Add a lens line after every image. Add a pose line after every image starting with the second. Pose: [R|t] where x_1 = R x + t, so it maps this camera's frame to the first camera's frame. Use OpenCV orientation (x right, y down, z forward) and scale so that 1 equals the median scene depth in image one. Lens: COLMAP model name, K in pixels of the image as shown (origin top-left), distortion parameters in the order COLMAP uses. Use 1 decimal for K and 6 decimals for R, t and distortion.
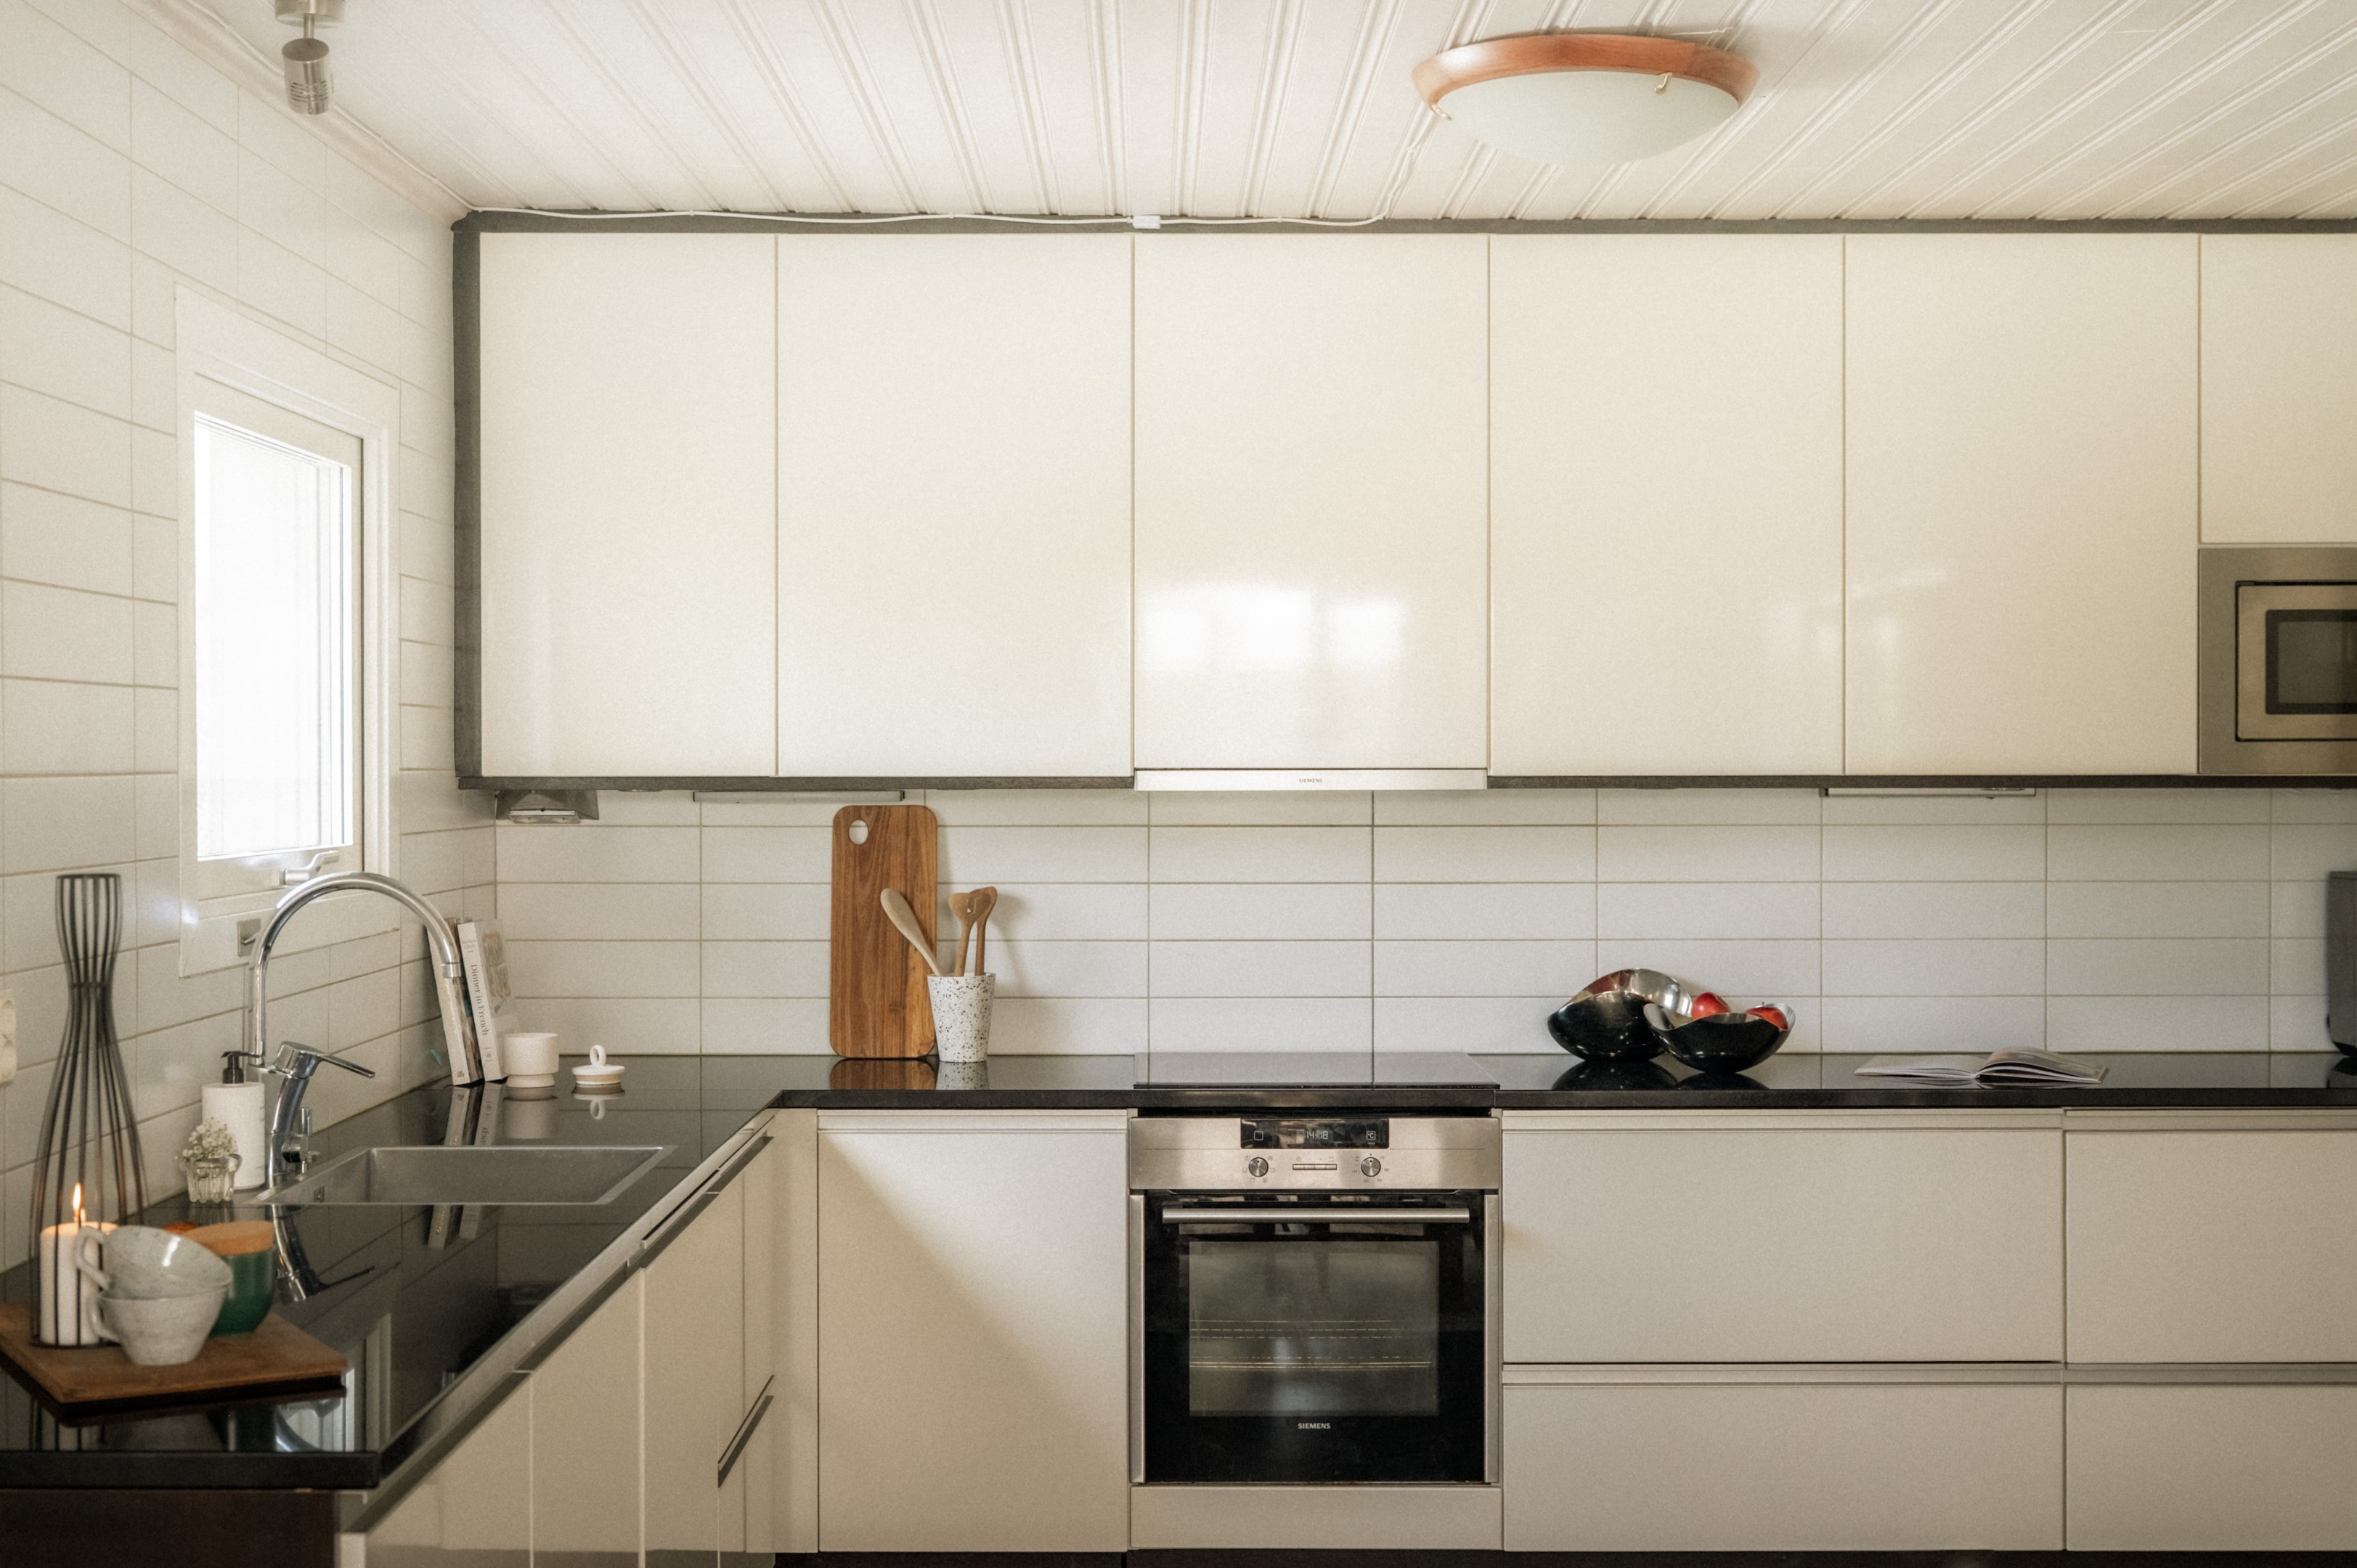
lens RADIAL K [[2989.8, 0, 1179.6], [0, 2989.8, 792.1], [0, 0, 1]] dist [0.020097, 0.000000]
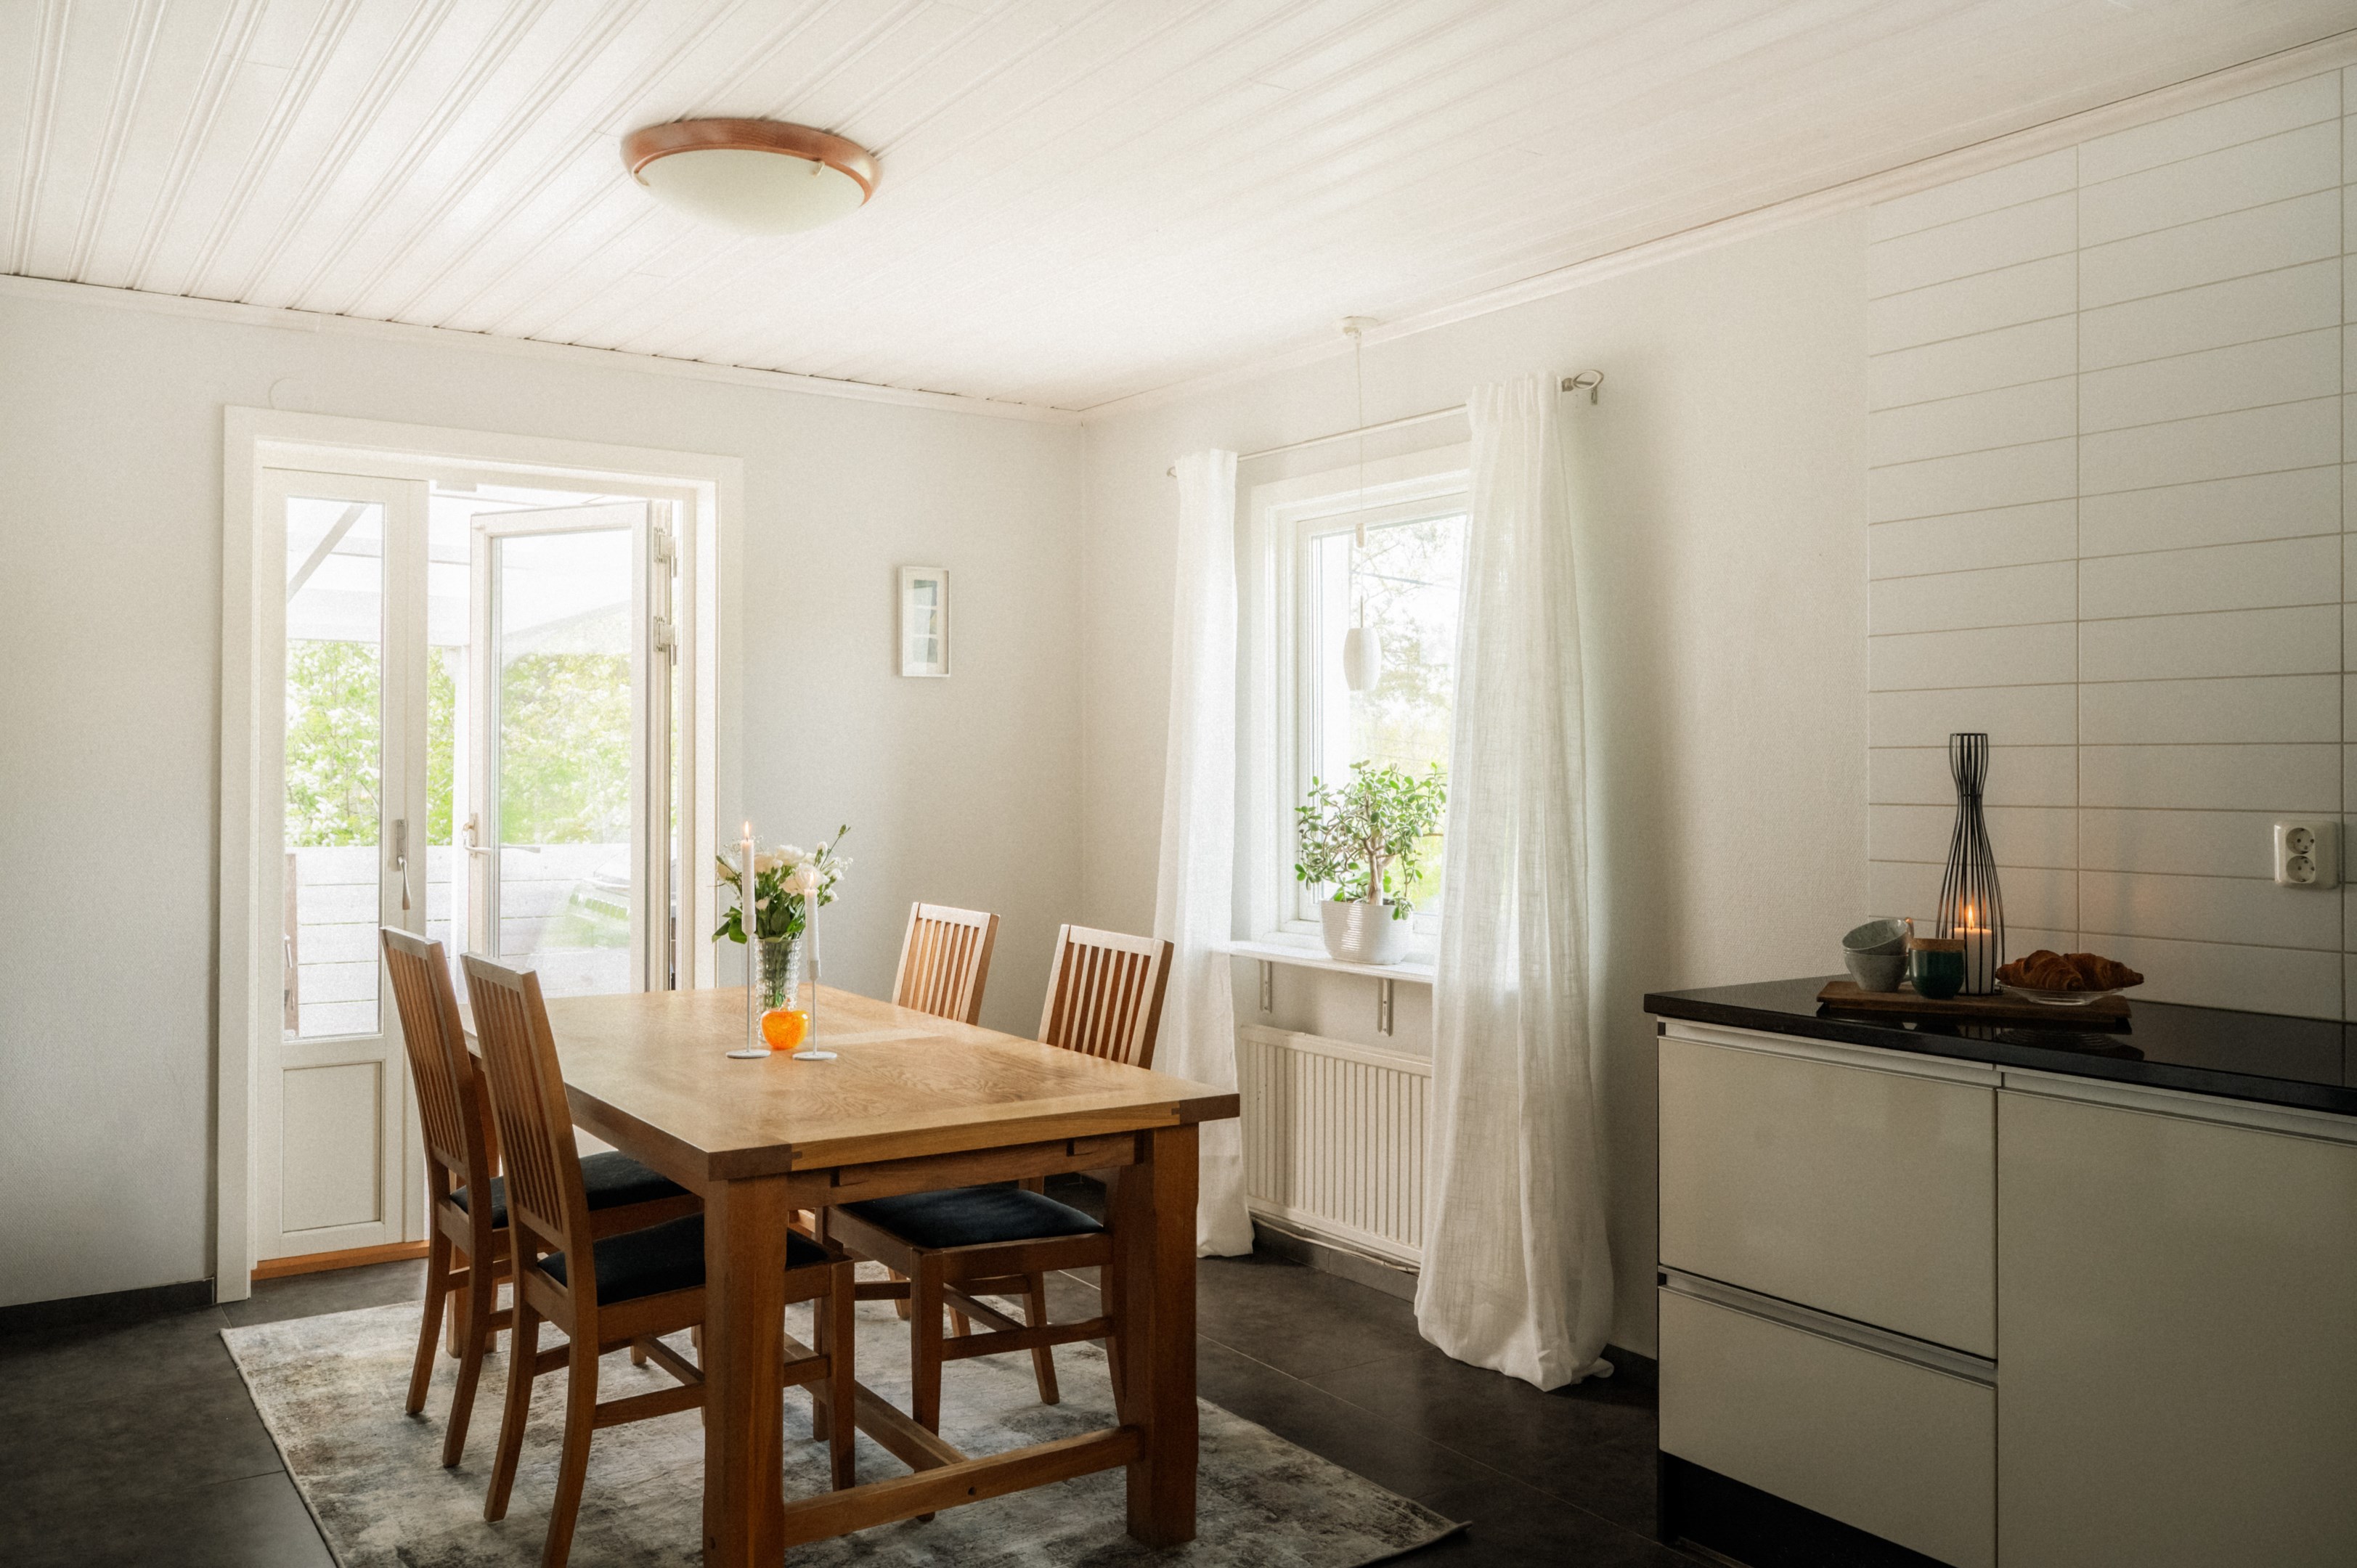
lens RADIAL K [[1864.4, 0, 1175.8], [0, 1864.4, 777.3], [0, 0, 1]] dist [-0.014041, -0.002081]
pose [[-0.835217, -0.000041, -0.549921, 0.350238], [-0.007443, 0.999909, 0.011229, 0.023586], [0.549871, 0.013472, -0.835141, 0.894875]]
